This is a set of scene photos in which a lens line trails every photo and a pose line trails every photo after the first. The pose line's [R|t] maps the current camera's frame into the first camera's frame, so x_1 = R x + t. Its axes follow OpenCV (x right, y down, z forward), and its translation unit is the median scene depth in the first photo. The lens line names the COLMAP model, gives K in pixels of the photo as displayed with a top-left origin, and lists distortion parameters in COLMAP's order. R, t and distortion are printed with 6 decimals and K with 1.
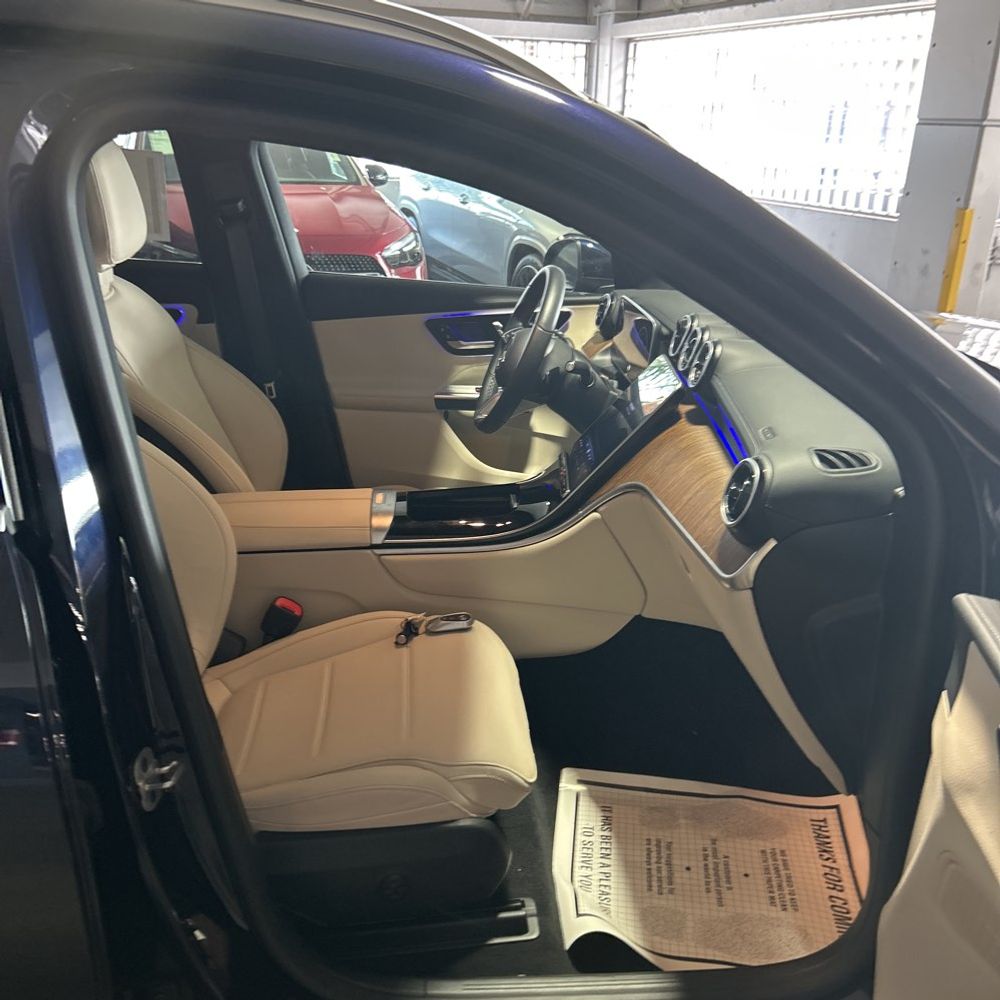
lens RADIAL K [[973.8, 0, 495.4], [0, 973.8, 501.0], [0, 0, 1]] dist [0.022334, 0.000000]
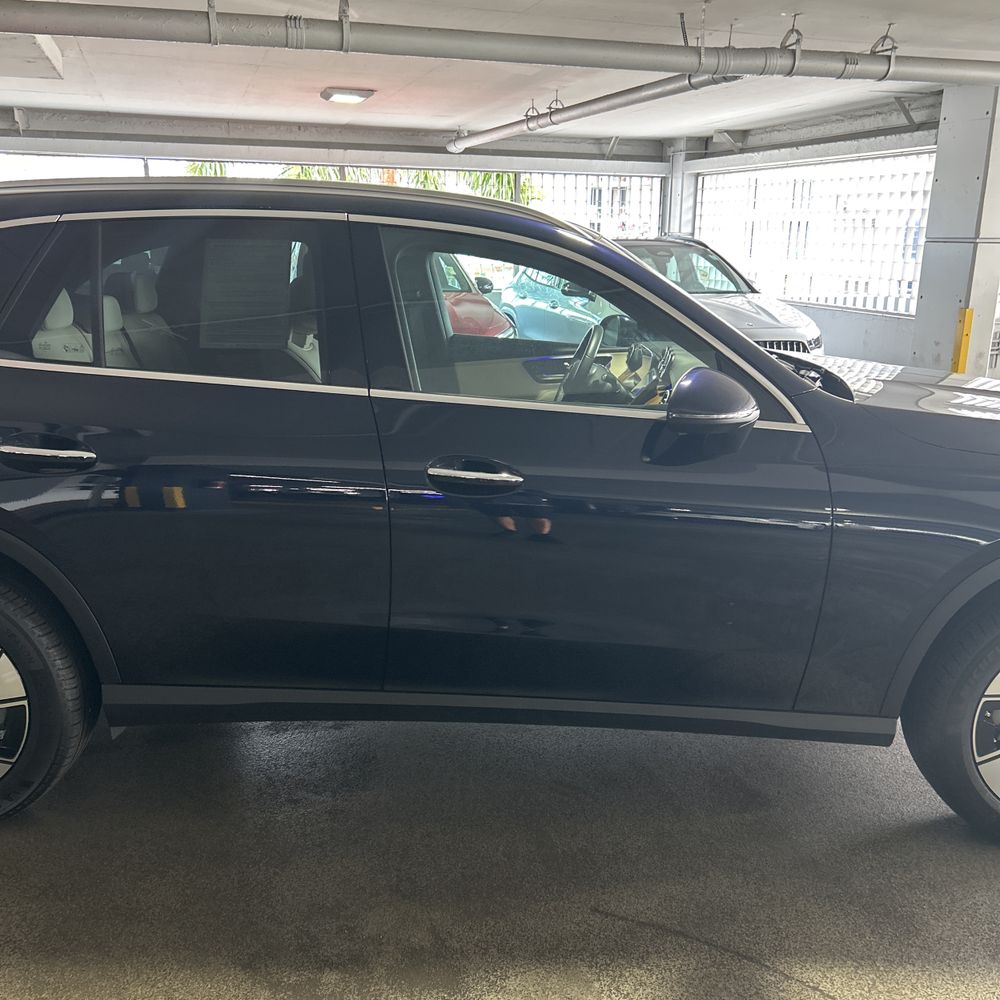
lens RADIAL K [[1014.6, 0, 502.7], [0, 1014.6, 502.5], [0, 0, 1]] dist [0.023459, 0.000000]
pose [[0.996397, 0.010394, -0.084175, 0.015640], [-0.020256, 0.992904, -0.117179, 0.099085], [0.082360, 0.118462, 0.989537, -0.265817]]
